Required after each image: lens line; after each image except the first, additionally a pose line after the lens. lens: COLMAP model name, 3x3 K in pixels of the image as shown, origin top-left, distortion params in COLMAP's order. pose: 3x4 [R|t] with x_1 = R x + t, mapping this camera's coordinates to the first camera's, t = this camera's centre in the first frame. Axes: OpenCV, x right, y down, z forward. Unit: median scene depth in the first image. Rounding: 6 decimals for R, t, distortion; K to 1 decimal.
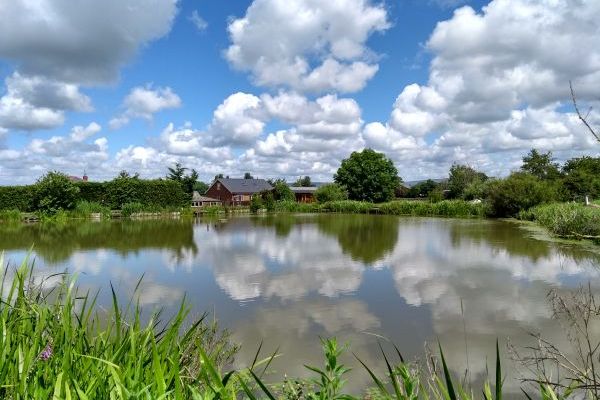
lens RADIAL K [[506.7, 0, 302.9], [0, 506.7, 197.9], [0, 0, 1]] dist [0.086833, -0.058888]
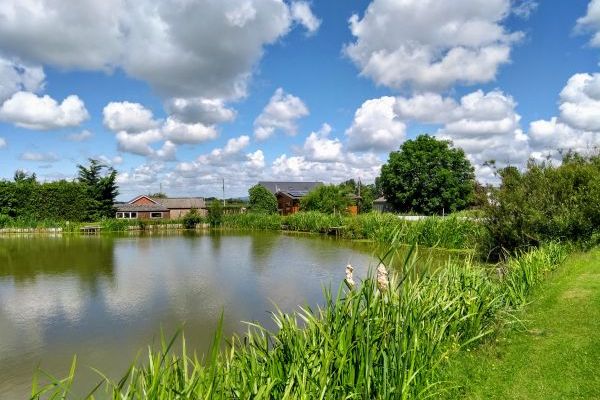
lens RADIAL K [[475.6, 0, 297.8], [0, 475.6, 179.7], [0, 0, 1]] dist [0.040974, -0.001939]
pose [[0.933497, -0.017007, -0.358182, 0.204190], [-0.000858, 0.998766, -0.049659, -0.003652], [0.358585, 0.046663, 0.932330, 0.342210]]
